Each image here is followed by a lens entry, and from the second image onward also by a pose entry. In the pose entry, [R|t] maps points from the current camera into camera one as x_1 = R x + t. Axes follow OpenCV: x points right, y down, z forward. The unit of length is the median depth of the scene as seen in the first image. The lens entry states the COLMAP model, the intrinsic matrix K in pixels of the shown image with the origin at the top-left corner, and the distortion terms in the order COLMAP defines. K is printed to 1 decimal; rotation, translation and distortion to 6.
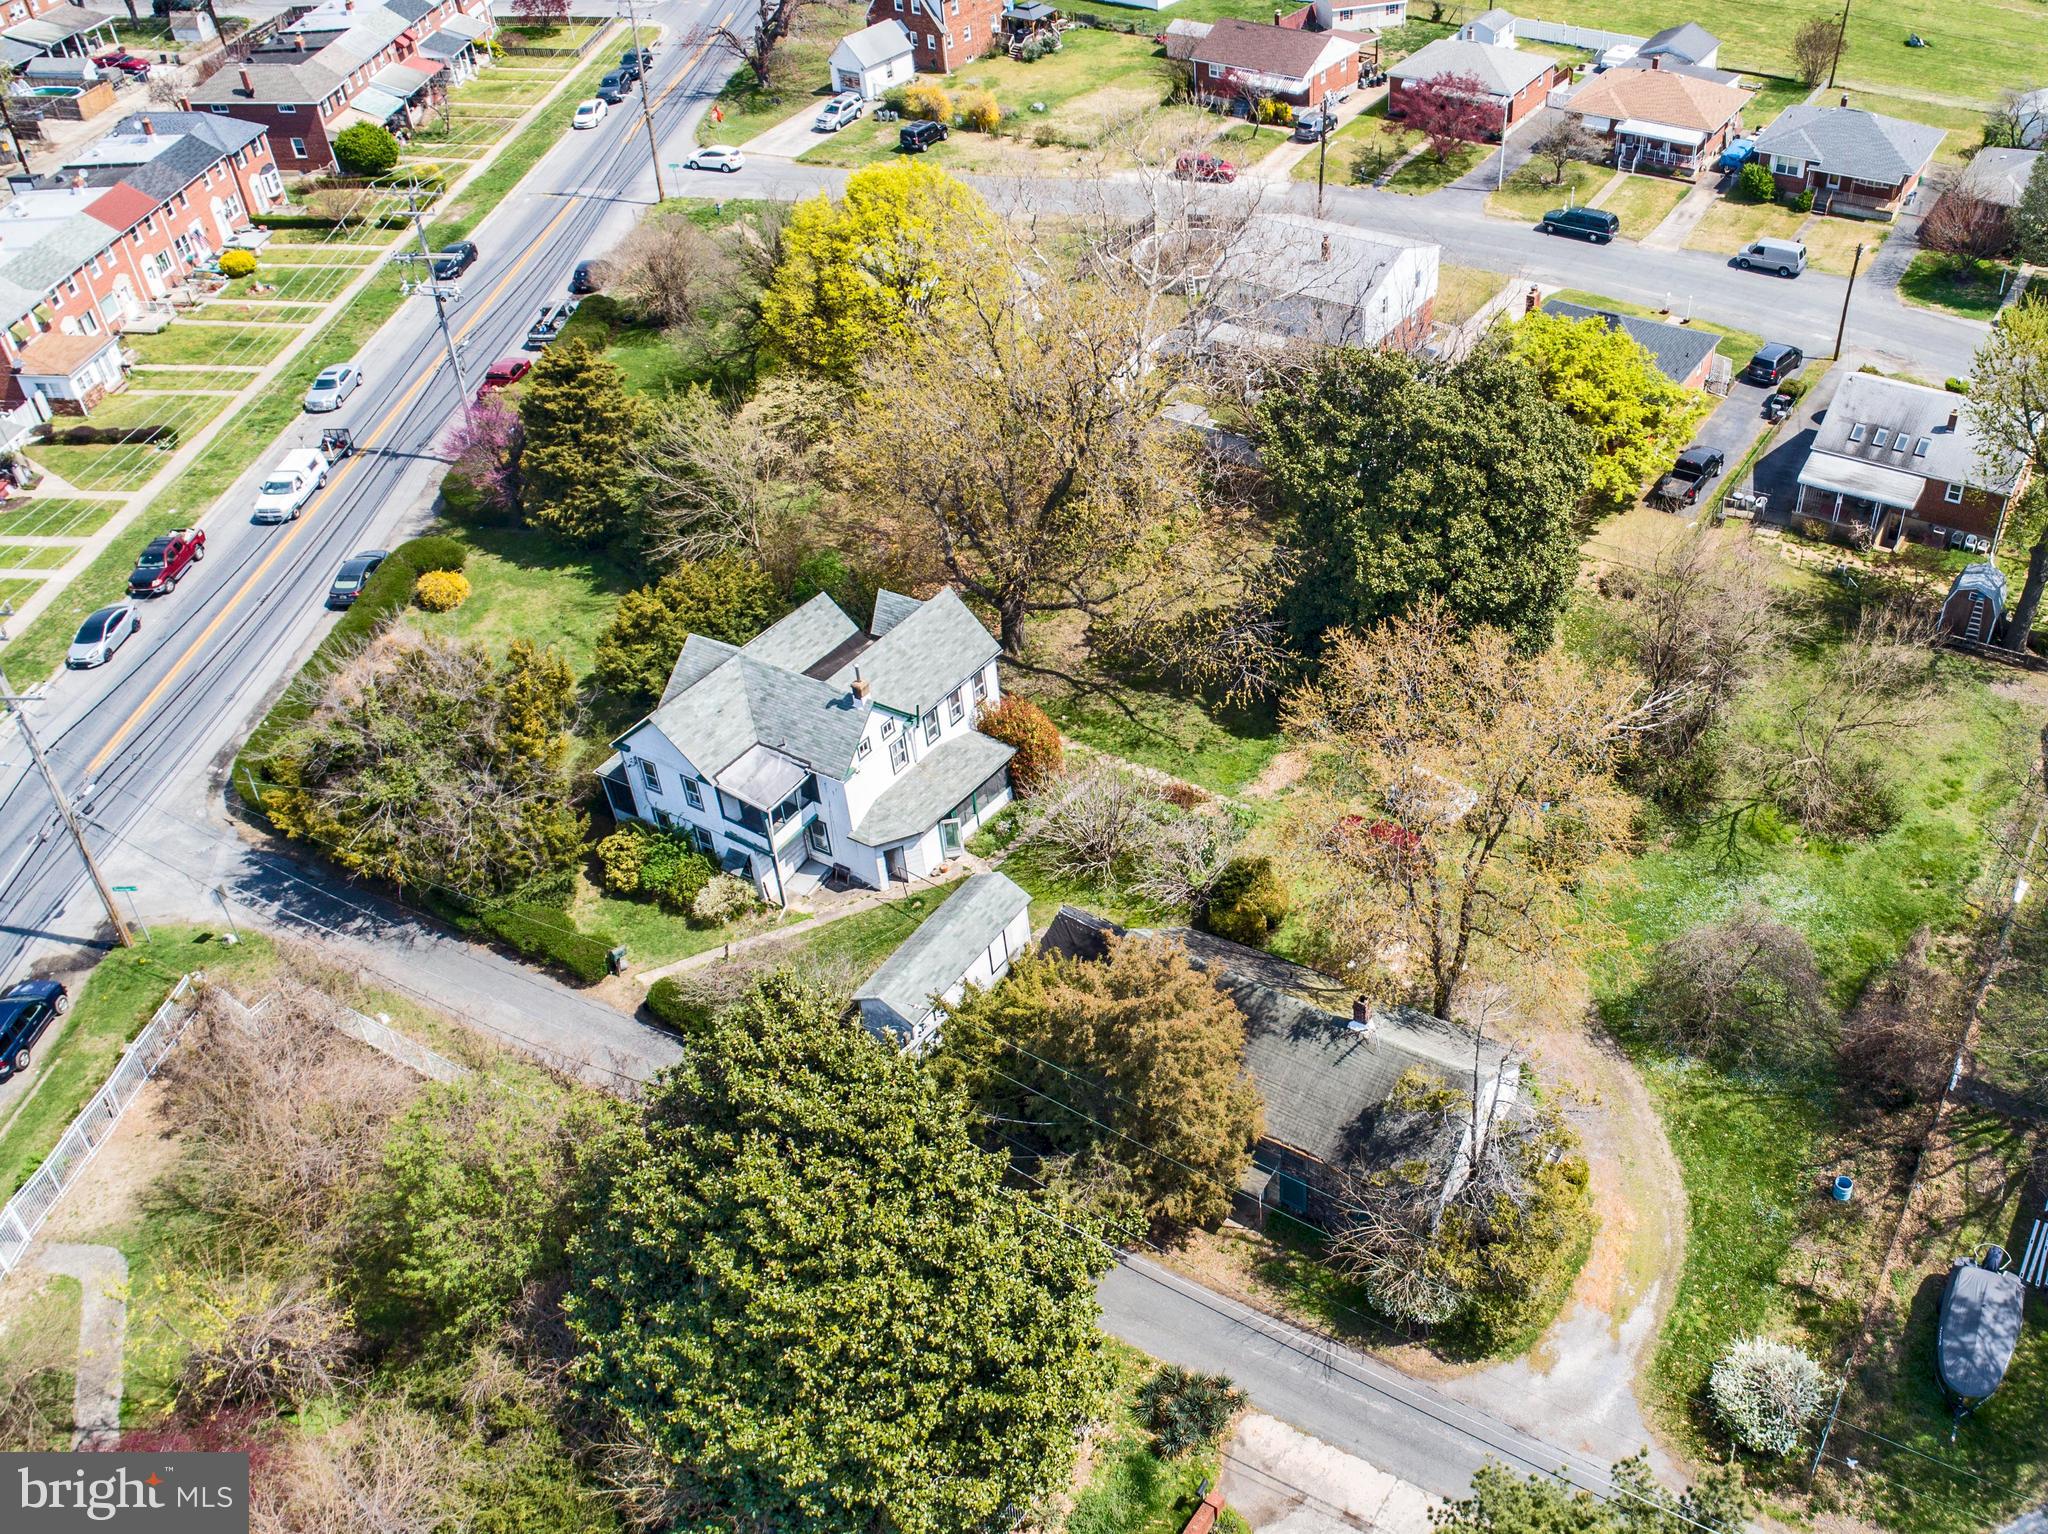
lens RADIAL K [[1851.5, 0, 1312.2], [0, 1851.5, 761.2], [0, 0, 1]] dist [-0.015884, 0.012293]
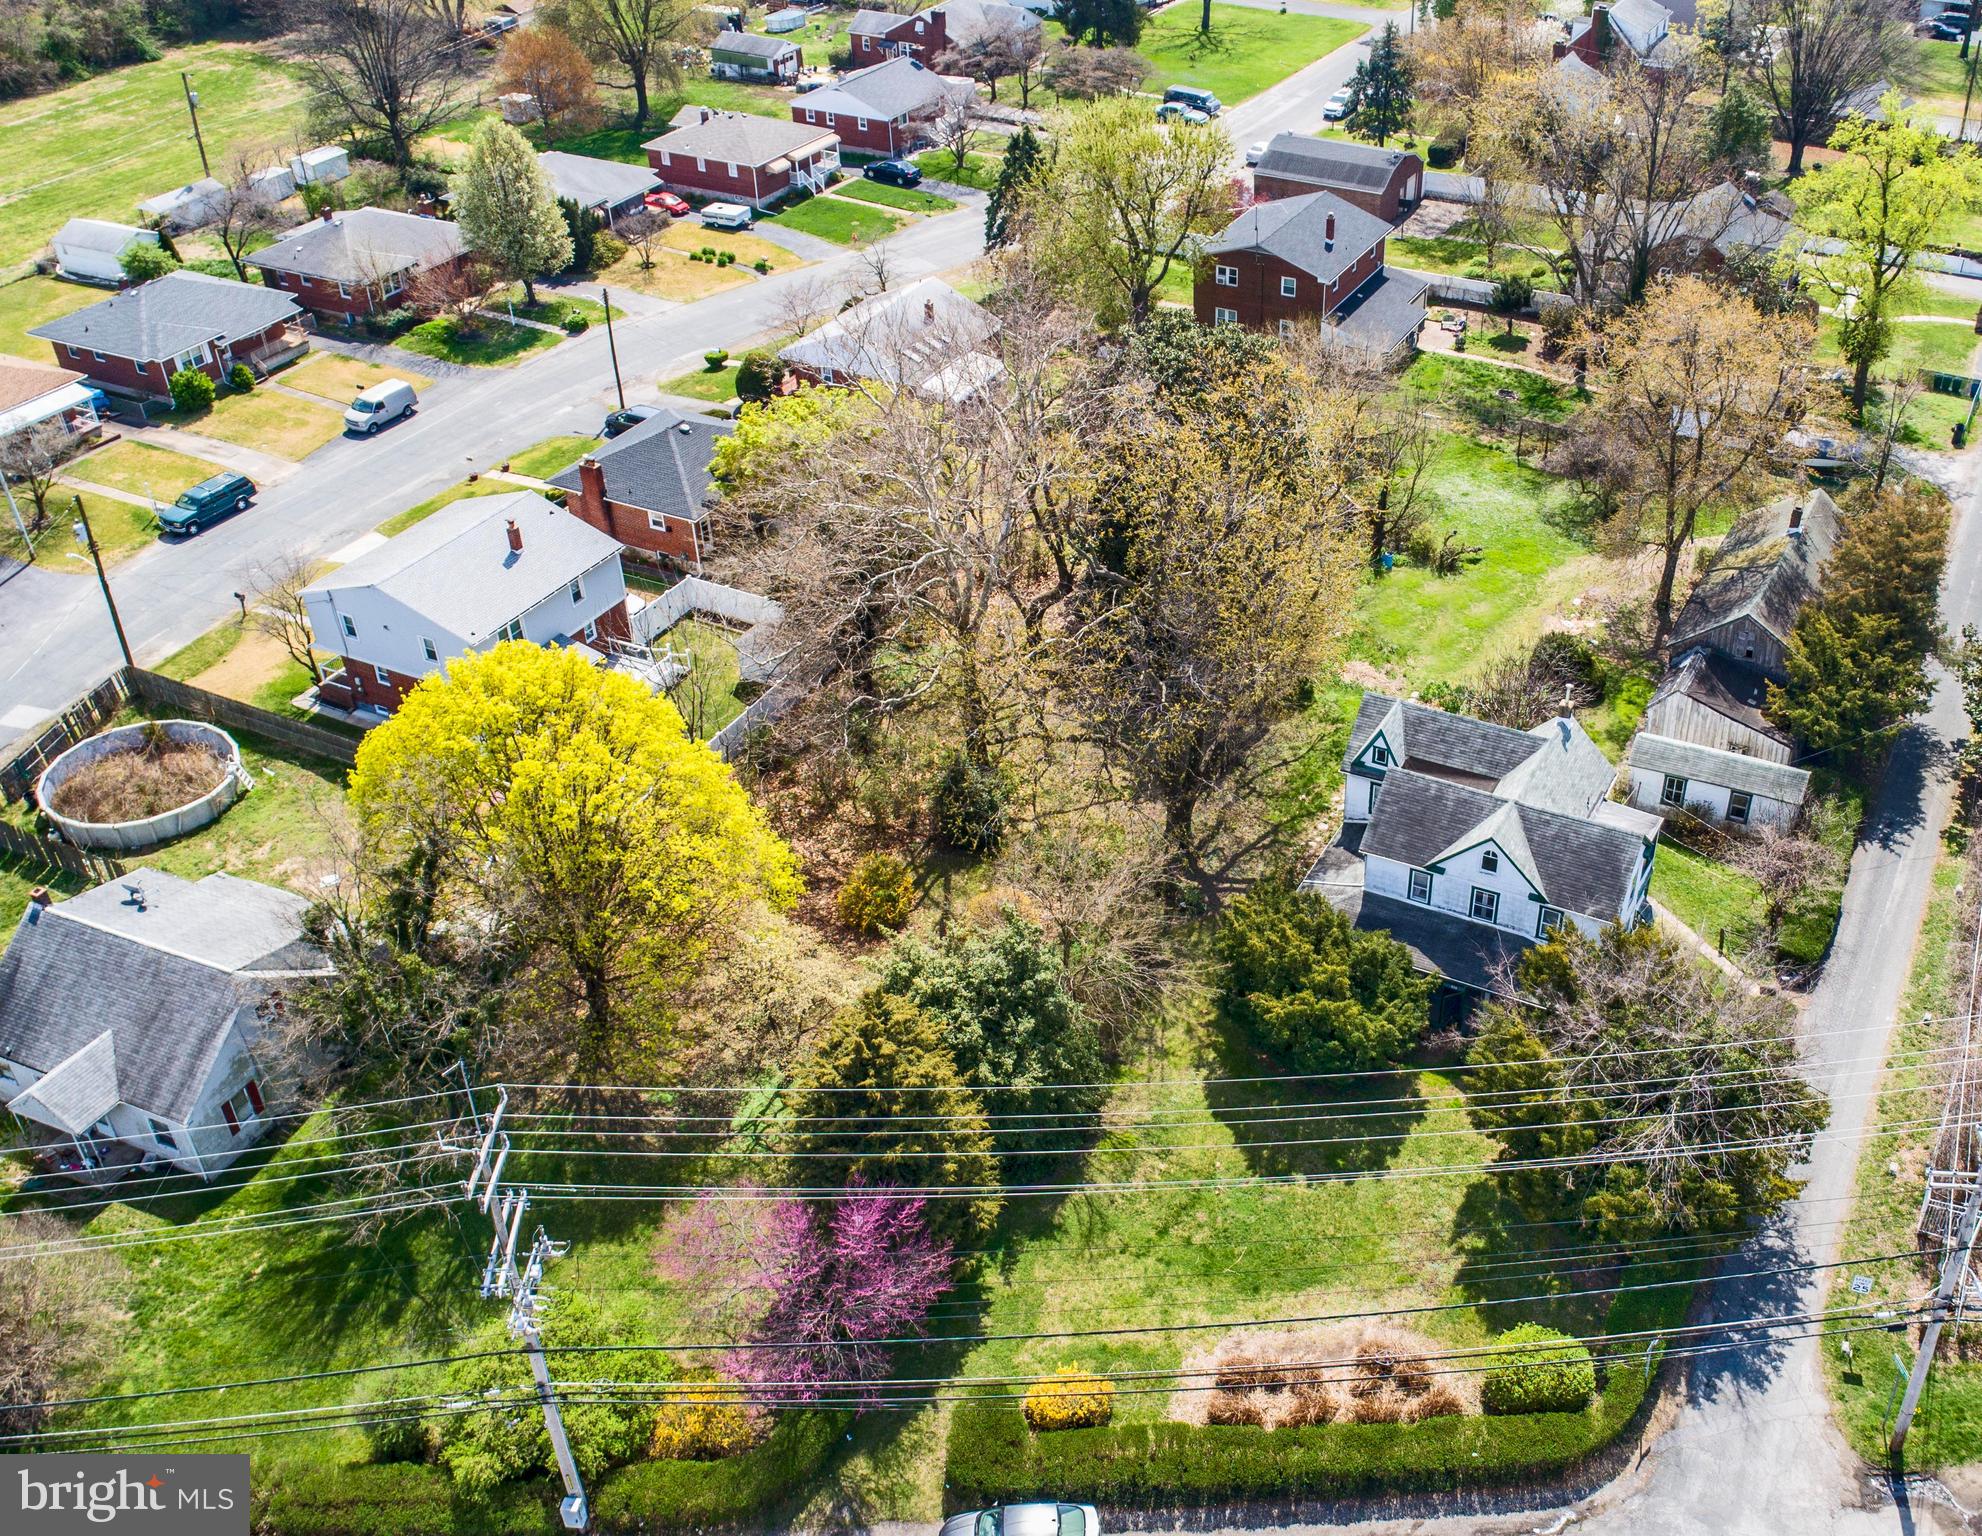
lens RADIAL K [[1957.8, 0, 1210.7], [0, 1957.8, 808.4], [0, 0, 1]] dist [-0.012707, 0.017876]
pose [[-0.058436, -0.589928, 0.805339, -0.847959], [0.602352, 0.622482, 0.499689, -0.496400], [-0.796089, 0.514297, 0.318969, 0.615490]]
